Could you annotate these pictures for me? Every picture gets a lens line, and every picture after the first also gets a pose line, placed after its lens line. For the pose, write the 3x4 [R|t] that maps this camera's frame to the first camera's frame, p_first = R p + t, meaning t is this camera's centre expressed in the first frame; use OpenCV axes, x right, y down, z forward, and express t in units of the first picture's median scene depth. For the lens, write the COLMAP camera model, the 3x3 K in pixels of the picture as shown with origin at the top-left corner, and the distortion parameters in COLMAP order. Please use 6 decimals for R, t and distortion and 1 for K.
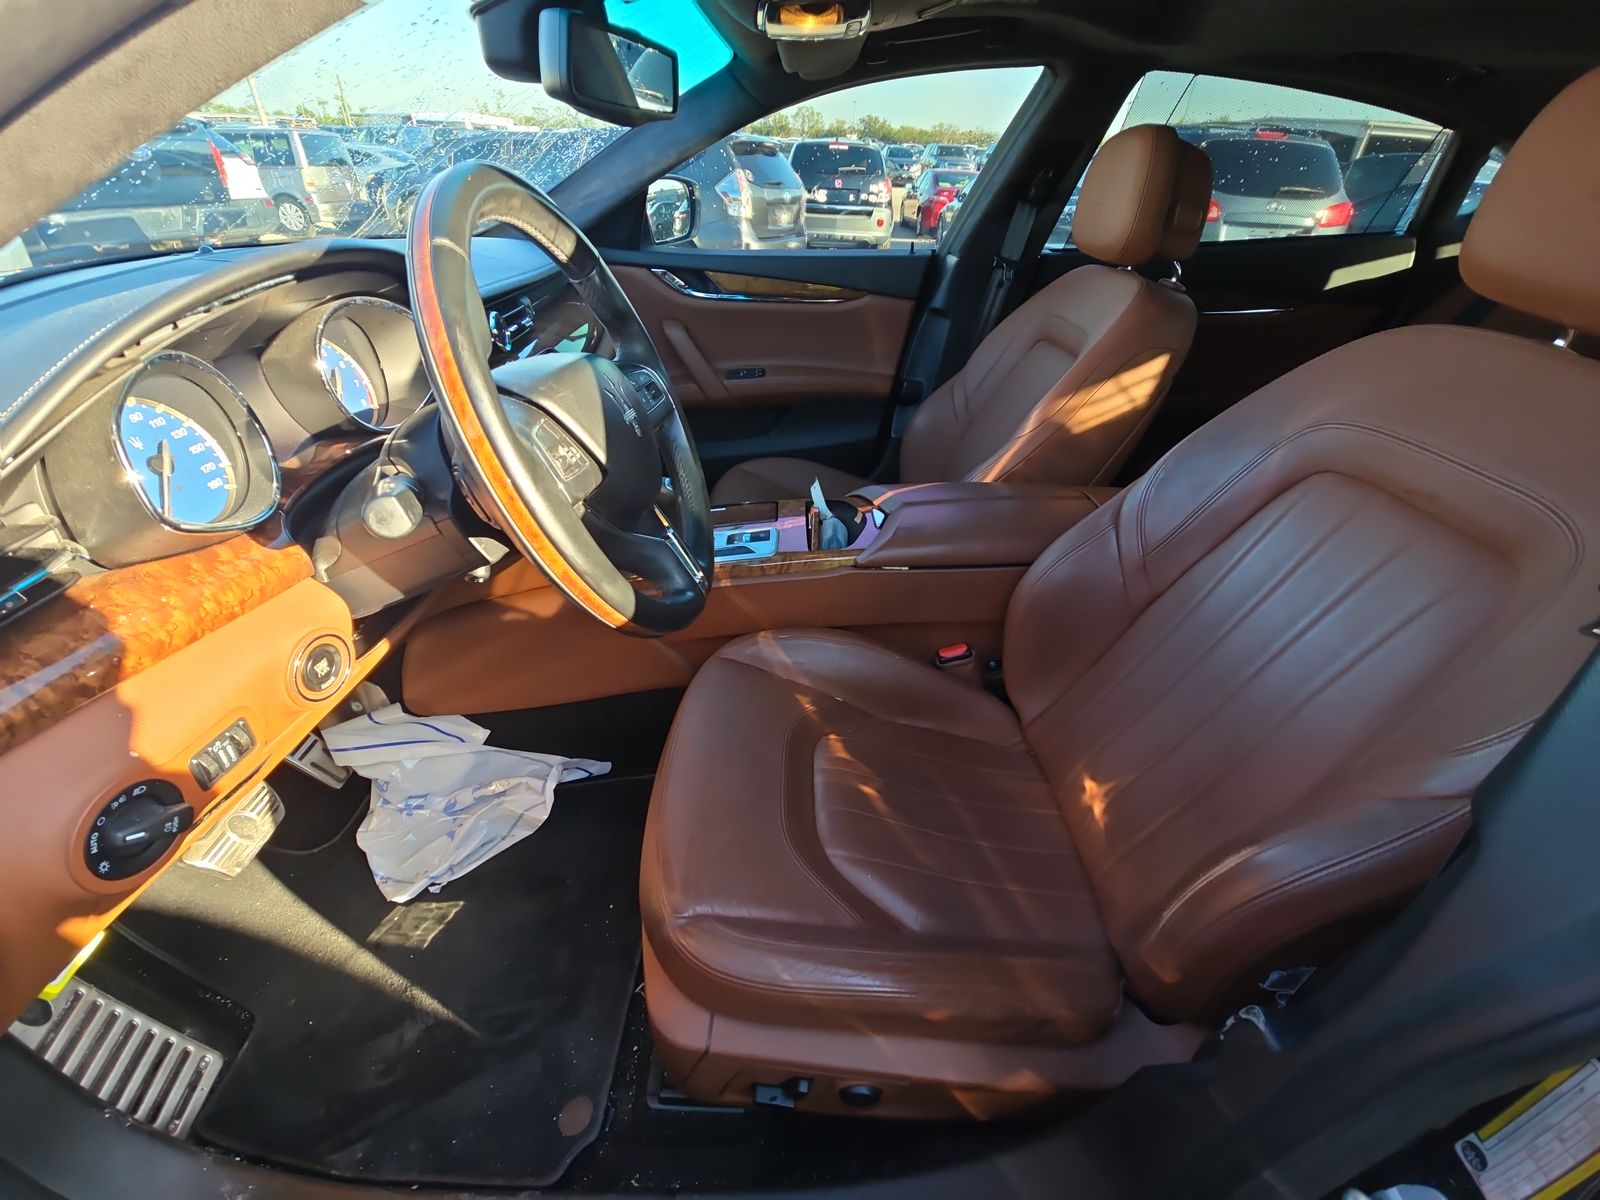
lens RADIAL K [[650.1, 0, 795.9], [0, 650.1, 591.1], [0, 0, 1]] dist [0.000203, -0.000135]
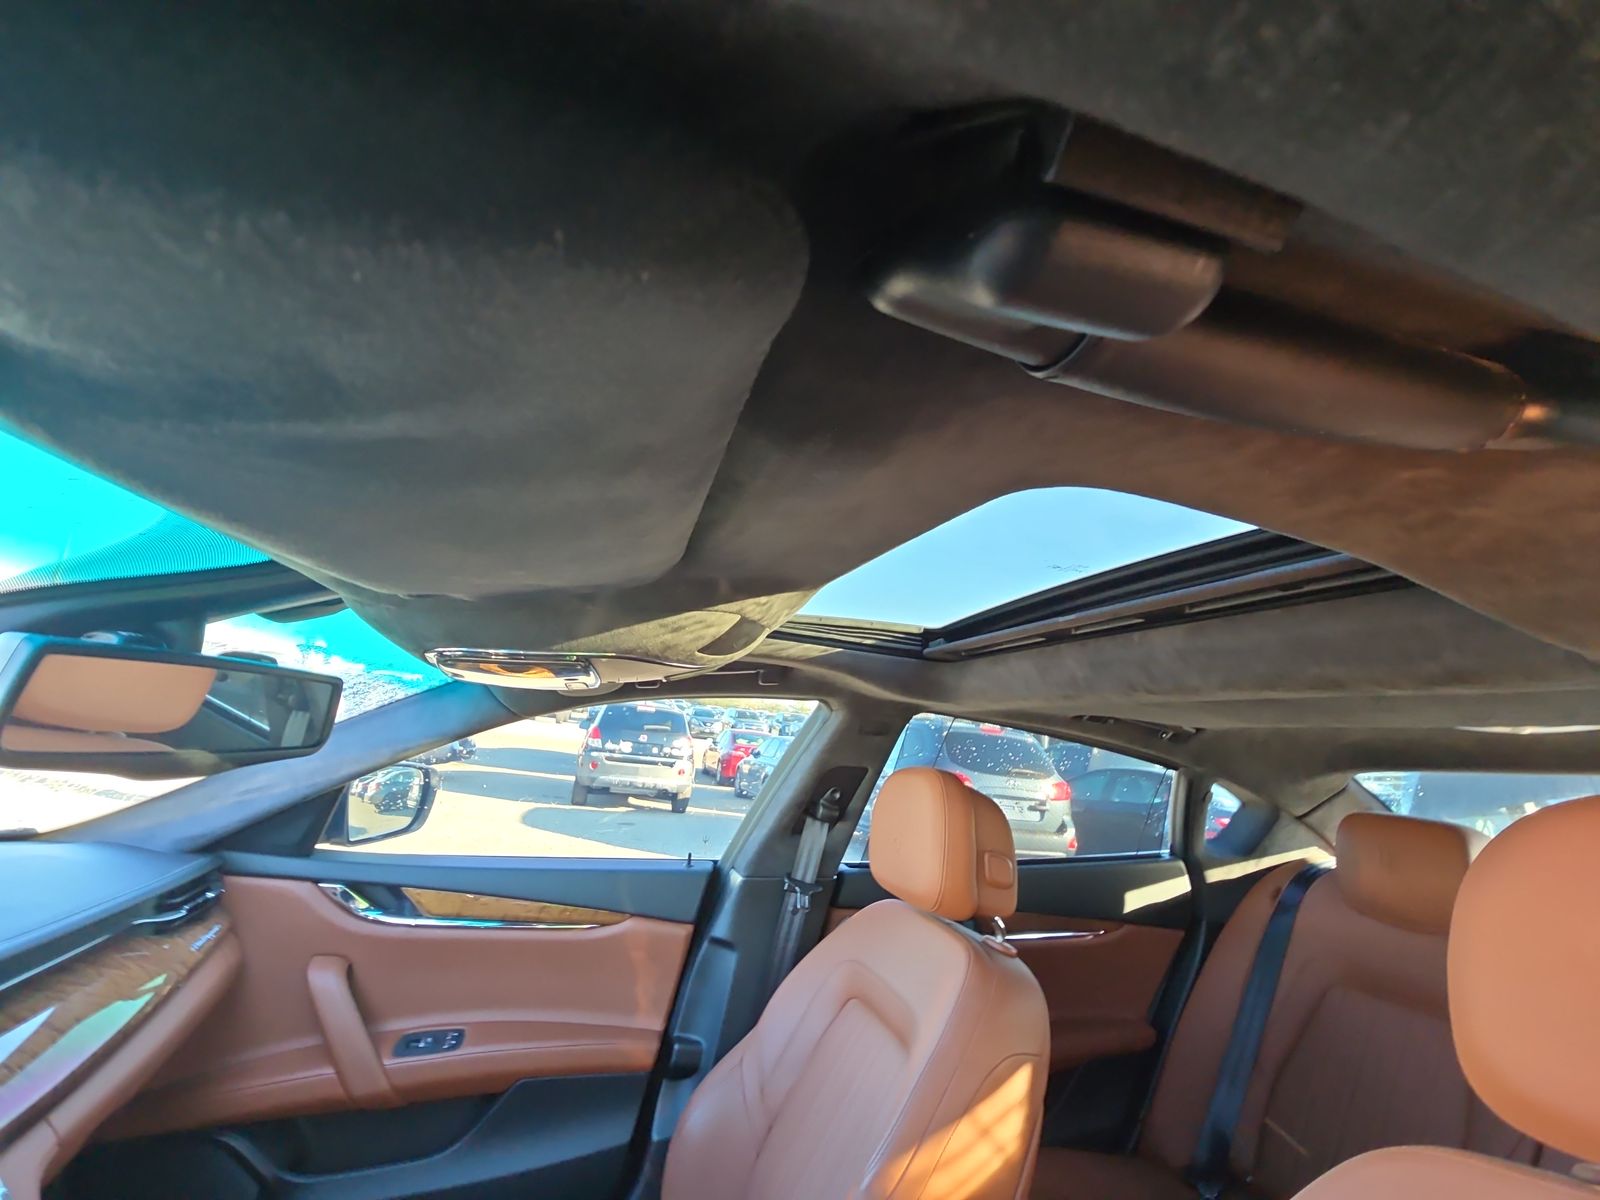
lens RADIAL K [[650.1, 0, 794.4], [0, 650.1, 596.2], [0, 0, 1]] dist [0.000203, -0.000135]
pose [[0.962134, 0.122585, 0.243455, 0.019712], [0.079657, 0.727724, -0.681229, -0.061024], [-0.260677, 0.674826, 0.690404, 0.050389]]
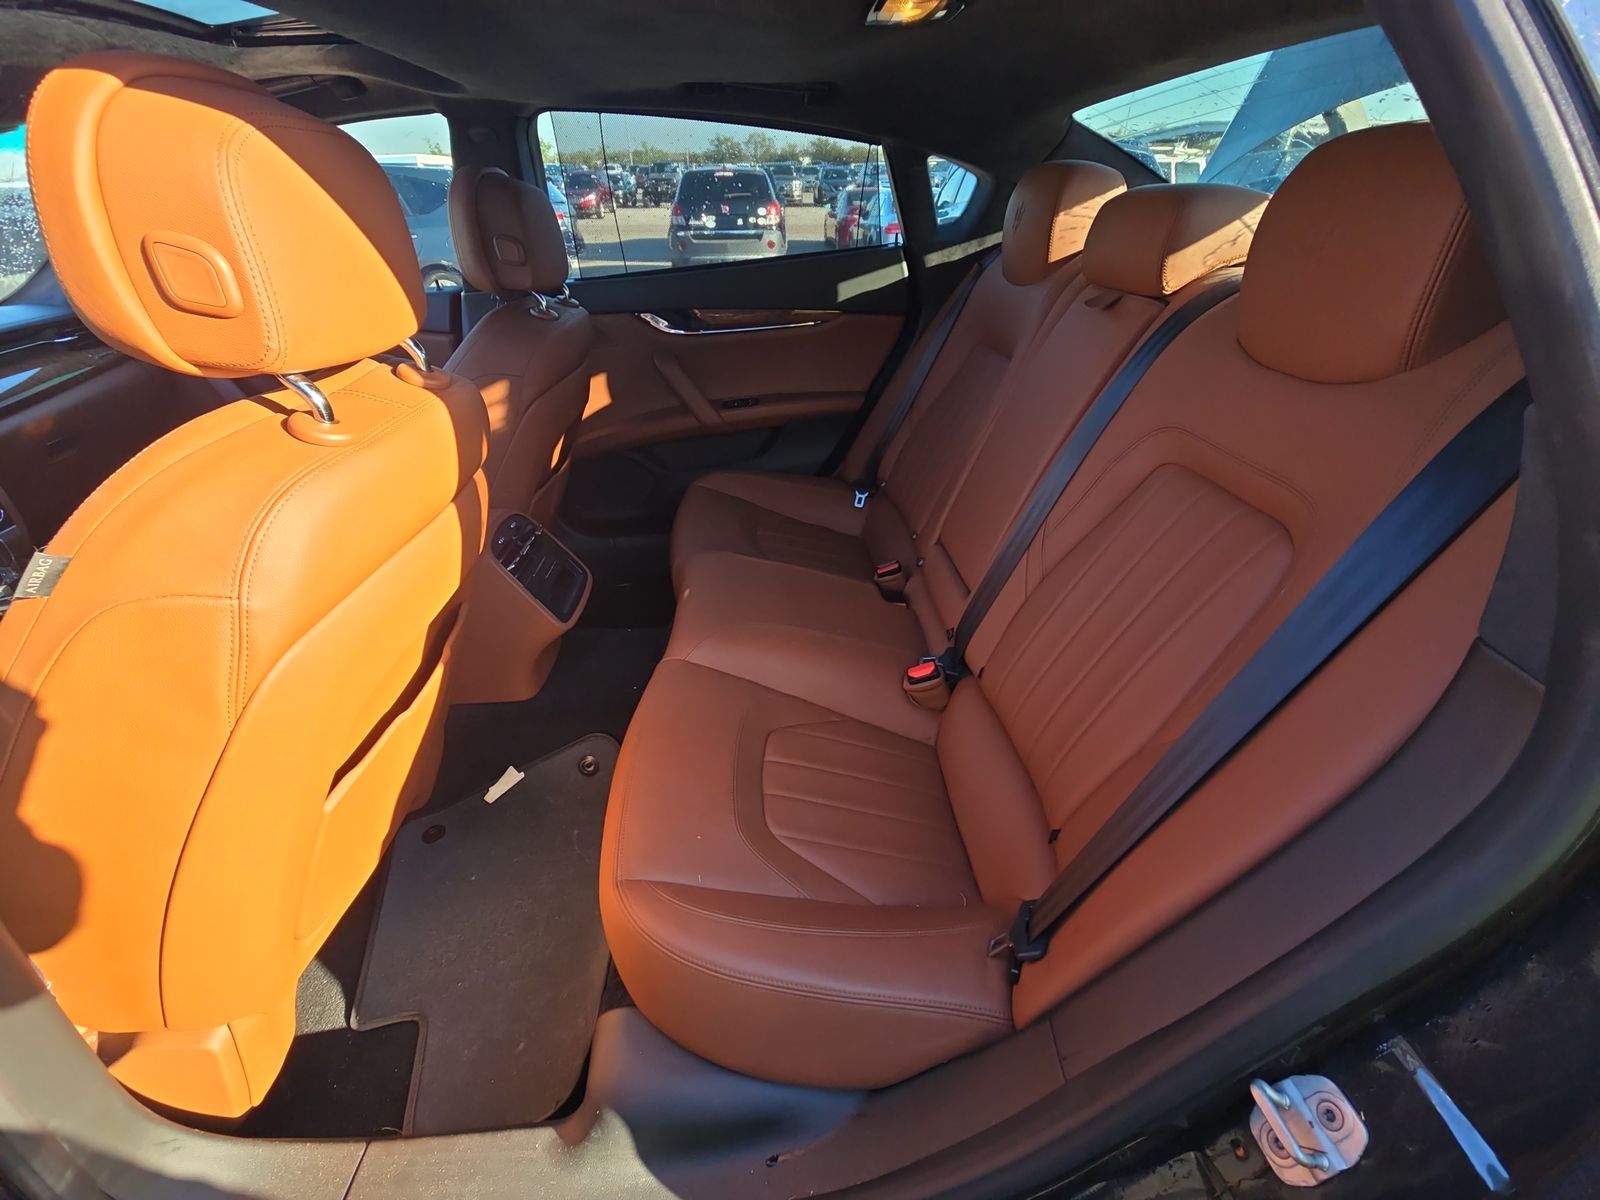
lens RADIAL K [[650.1, 0, 756.6], [0, 650.1, 603.5], [0, 0, 1]] dist [0.000203, -0.000135]
pose [[0.996928, -0.001821, -0.078308, 0.243989], [0.000865, 0.999925, -0.012236, 0.010196], [0.078324, 0.012131, 0.996854, -0.013763]]
